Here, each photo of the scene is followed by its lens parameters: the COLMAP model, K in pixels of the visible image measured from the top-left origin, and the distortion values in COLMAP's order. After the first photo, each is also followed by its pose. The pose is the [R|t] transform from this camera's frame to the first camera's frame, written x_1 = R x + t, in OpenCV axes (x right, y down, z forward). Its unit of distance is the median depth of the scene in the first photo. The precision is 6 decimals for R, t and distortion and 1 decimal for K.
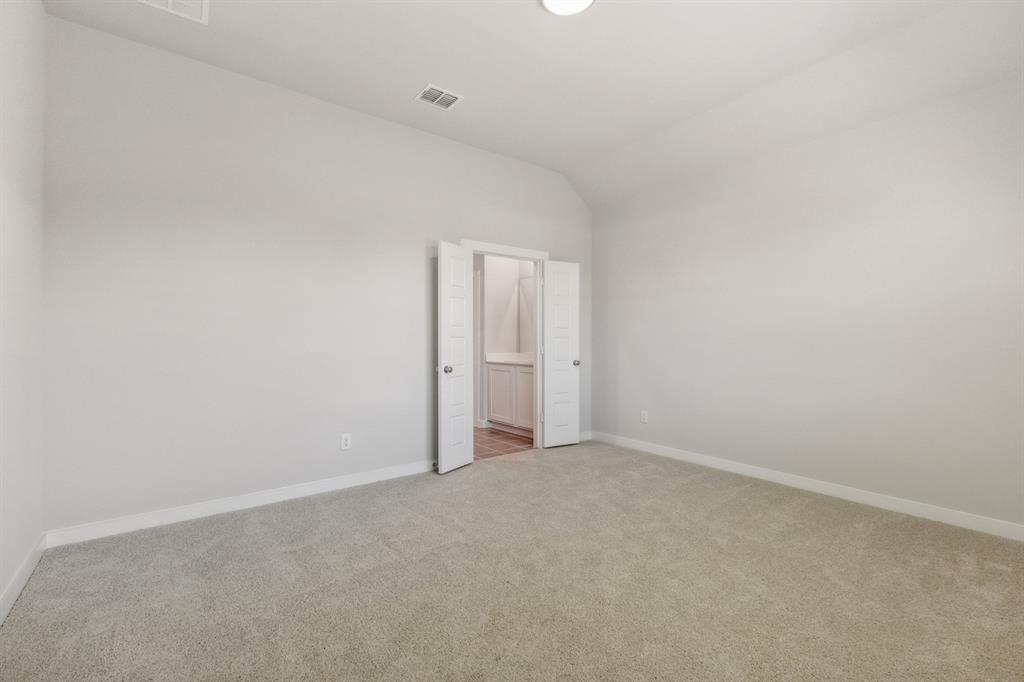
lens RADIAL K [[447.8, 0, 512.0], [0, 447.8, 341.0], [0, 0, 1]] dist [0.000774, -0.000064]
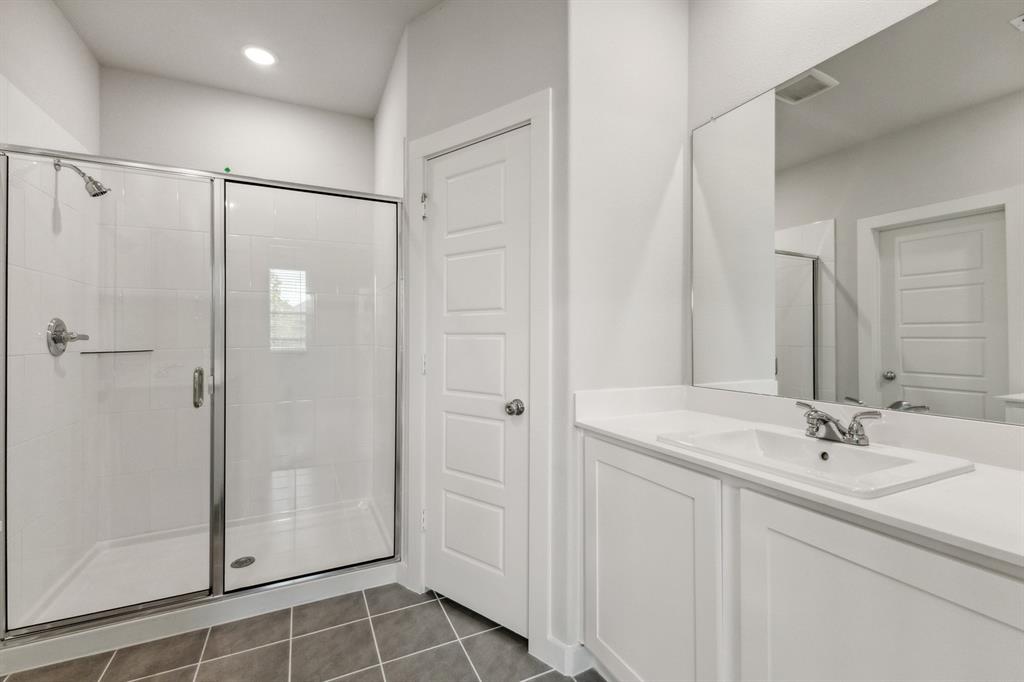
lens RADIAL K [[447.8, 0, 512.0], [0, 447.8, 341.0], [0, 0, 1]] dist [0.000774, -0.000064]
pose [[0.977850, -0.002516, -0.209293, -0.039010], [0.001954, 0.999994, -0.002893, -0.002471], [0.209299, 0.002420, 0.977849, 0.729539]]
